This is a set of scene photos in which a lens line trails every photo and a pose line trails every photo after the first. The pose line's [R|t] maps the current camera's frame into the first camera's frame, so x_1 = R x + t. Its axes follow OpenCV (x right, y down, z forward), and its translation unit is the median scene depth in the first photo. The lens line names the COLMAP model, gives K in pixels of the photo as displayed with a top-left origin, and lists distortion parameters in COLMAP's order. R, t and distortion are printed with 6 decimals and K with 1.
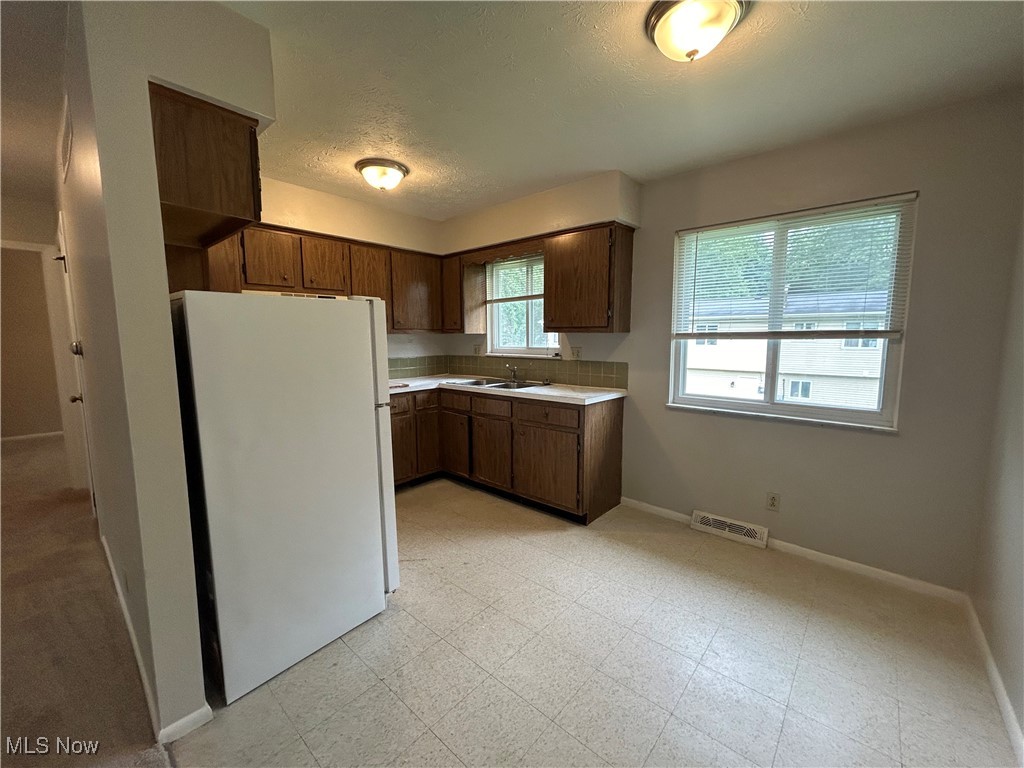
lens RADIAL K [[415.9, 0, 510.1], [0, 415.9, 386.0], [0, 0, 1]] dist [0.007800, 0.000100]
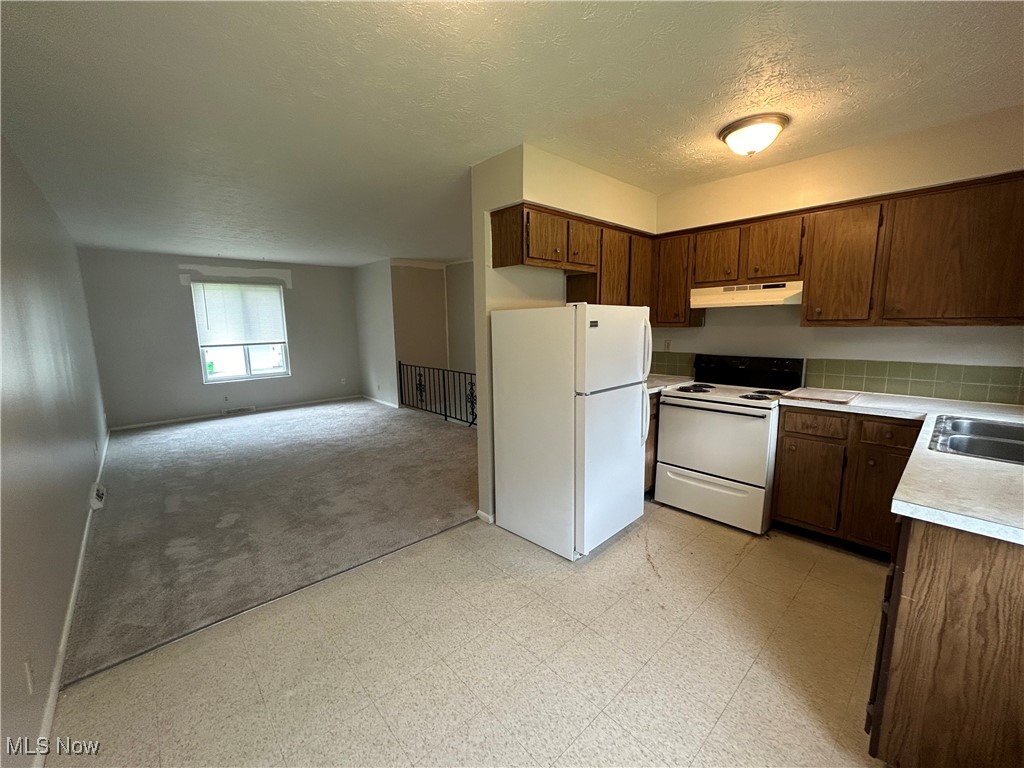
lens RADIAL K [[415.9, 0, 515.2], [0, 415.9, 389.0], [0, 0, 1]] dist [0.007800, 0.000100]
pose [[-0.100166, 0.165236, -0.981154, 0.522269], [-0.106591, 0.978657, 0.175697, -0.094231], [0.989245, 0.122181, -0.080415, 0.554667]]
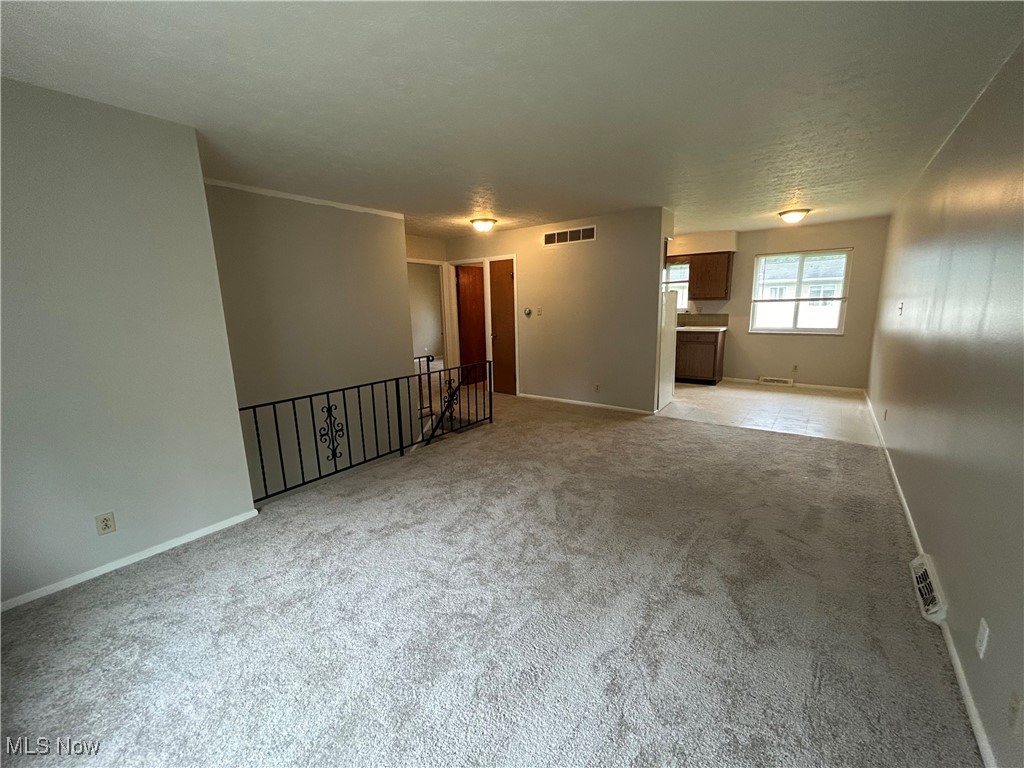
lens RADIAL K [[415.9, 0, 509.1], [0, 415.9, 381.0], [0, 0, 1]] dist [0.007800, 0.000100]
pose [[0.997182, -0.031450, 0.068116, -1.204424], [0.026835, 0.997349, 0.067637, 0.137097], [-0.070063, -0.065619, 0.995382, -1.316663]]
